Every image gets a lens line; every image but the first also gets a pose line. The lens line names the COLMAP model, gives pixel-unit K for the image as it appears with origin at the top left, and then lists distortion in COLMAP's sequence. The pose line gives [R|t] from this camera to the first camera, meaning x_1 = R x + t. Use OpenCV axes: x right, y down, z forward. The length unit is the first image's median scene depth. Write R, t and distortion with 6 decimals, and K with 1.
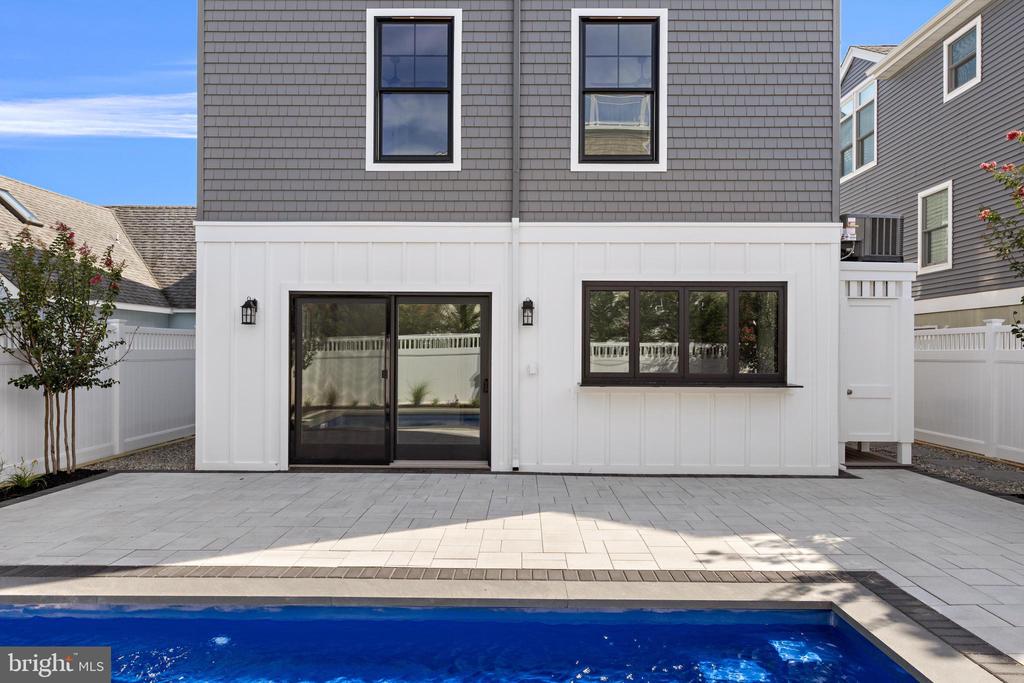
lens RADIAL K [[699.5, 0, 512.8], [0, 699.5, 341.8], [0, 0, 1]] dist [0.007724, 0.008726]
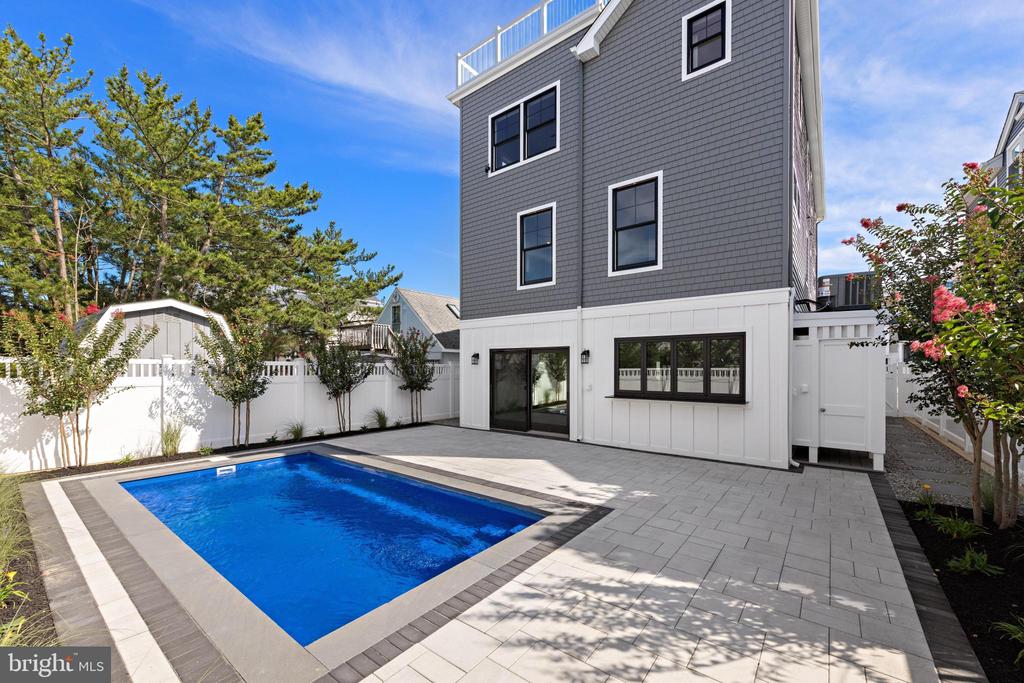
lens RADIAL K [[415.2, 0, 534.7], [0, 415.2, 367.2], [0, 0, 1]] dist [0.012970, 0.000117]
pose [[0.800869, -0.005031, -0.598818, 0.570767], [0.003677, 0.999987, -0.003485, -0.010144], [0.598828, 0.000589, 0.800877, 0.037688]]
